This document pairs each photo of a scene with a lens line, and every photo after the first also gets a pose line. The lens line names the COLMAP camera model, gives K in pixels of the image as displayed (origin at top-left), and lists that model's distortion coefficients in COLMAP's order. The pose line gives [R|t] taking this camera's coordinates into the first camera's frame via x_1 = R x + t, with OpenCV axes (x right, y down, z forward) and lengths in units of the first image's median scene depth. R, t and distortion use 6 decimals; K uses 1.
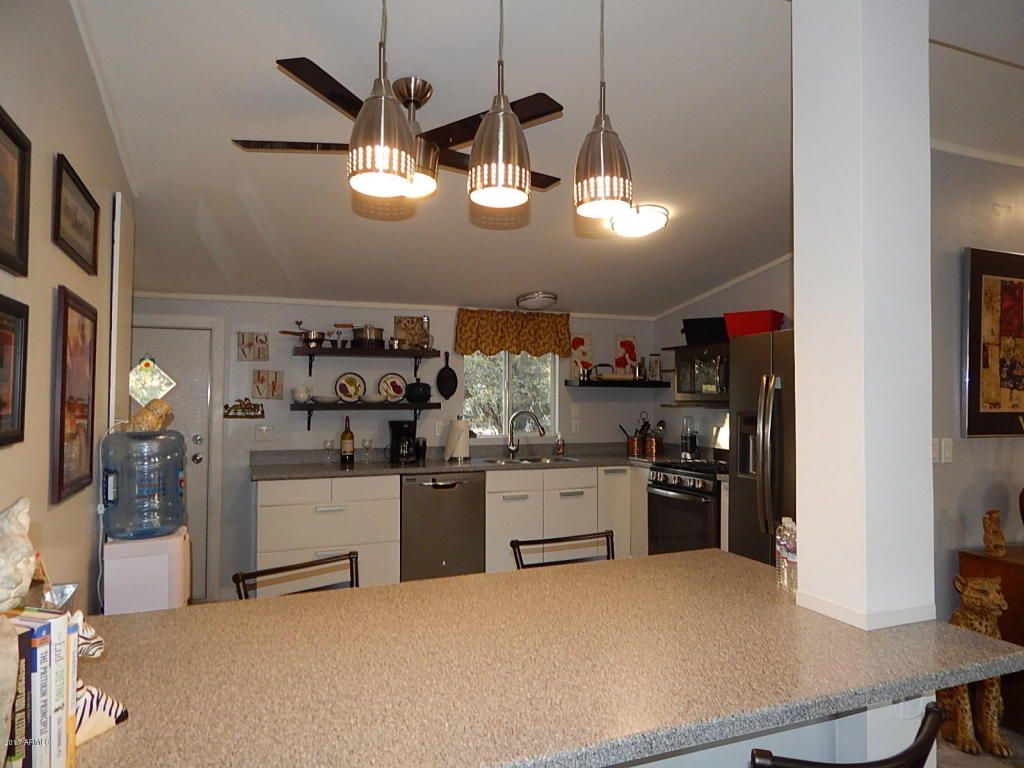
lens RADIAL K [[681.7, 0, 515.0], [0, 681.7, 383.0], [0, 0, 1]] dist [0.002017, 0.005937]
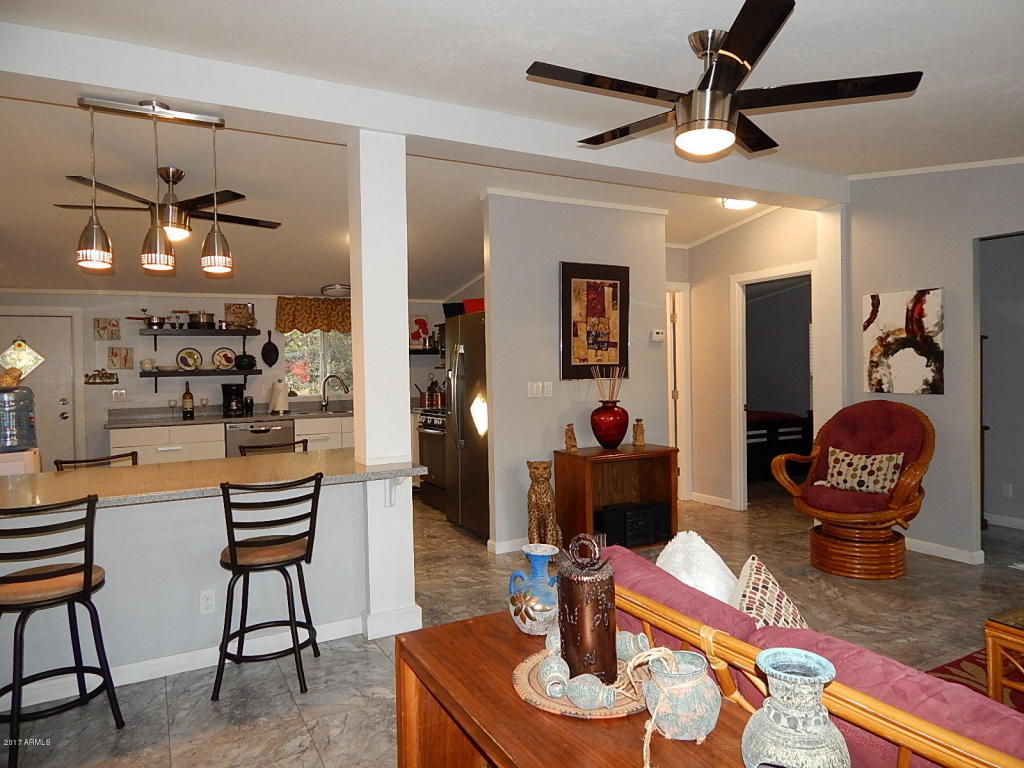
lens RADIAL K [[681.7, 0, 517.3], [0, 681.7, 379.7], [0, 0, 1]] dist [0.002017, 0.005937]
pose [[0.994208, -0.024975, 0.104527, 0.252906], [0.021041, 0.999034, 0.038573, 0.008847], [-0.105389, -0.036150, 0.993774, -0.376689]]
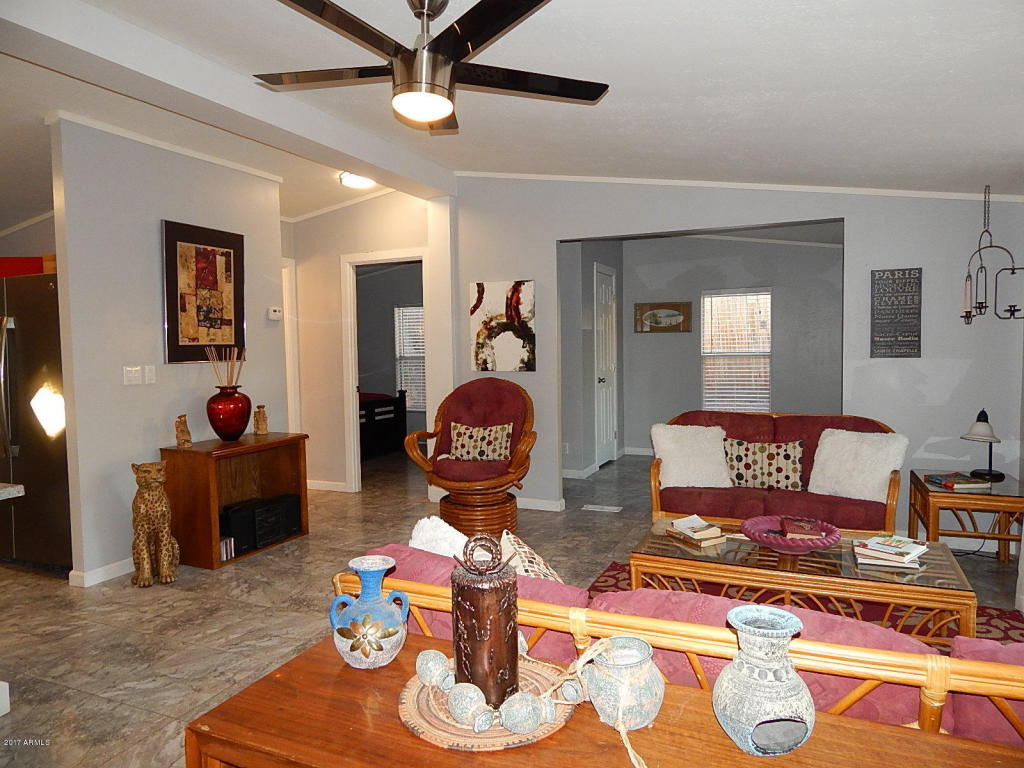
lens RADIAL K [[681.7, 0, 520.1], [0, 681.7, 379.9], [0, 0, 1]] dist [0.002017, 0.005937]
pose [[0.725824, -0.053280, 0.685814, 0.158948], [0.005748, 0.997431, 0.071405, 0.012753], [-0.687856, -0.047885, 0.724265, -0.286442]]
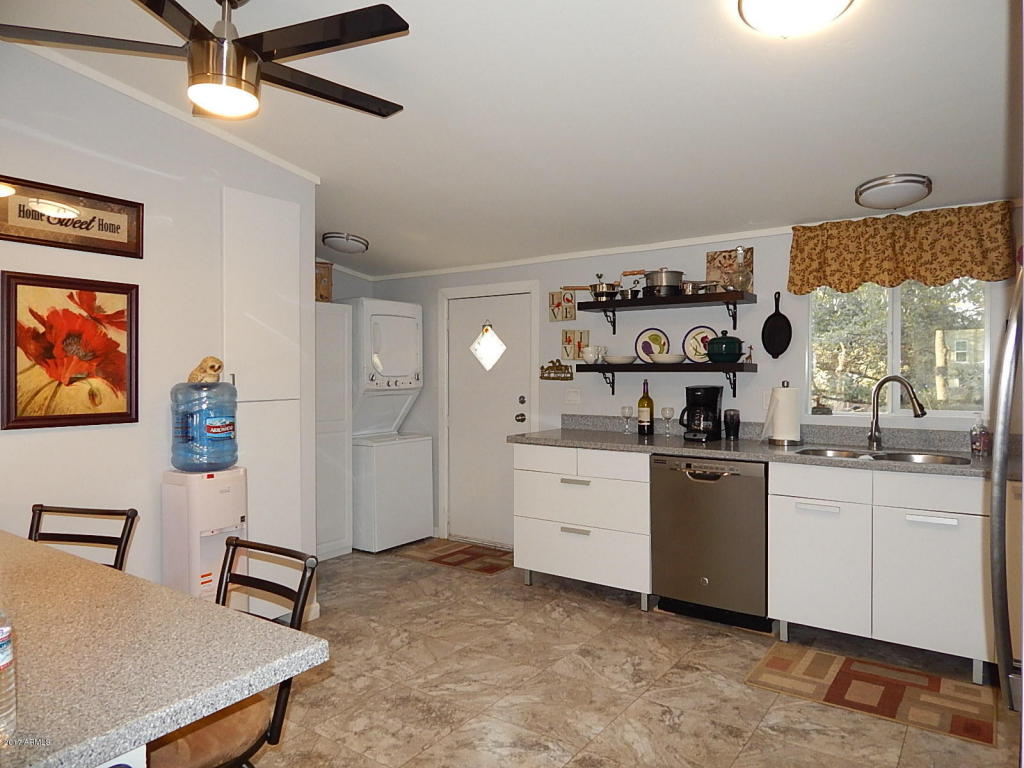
lens RADIAL K [[681.7, 0, 516.4], [0, 681.7, 385.8], [0, 0, 1]] dist [0.002017, 0.005937]
pose [[0.537187, 0.018441, -0.843262, 0.390221], [0.021285, 0.999146, 0.035409, 0.023355], [0.843195, -0.036970, 0.536335, 0.418371]]
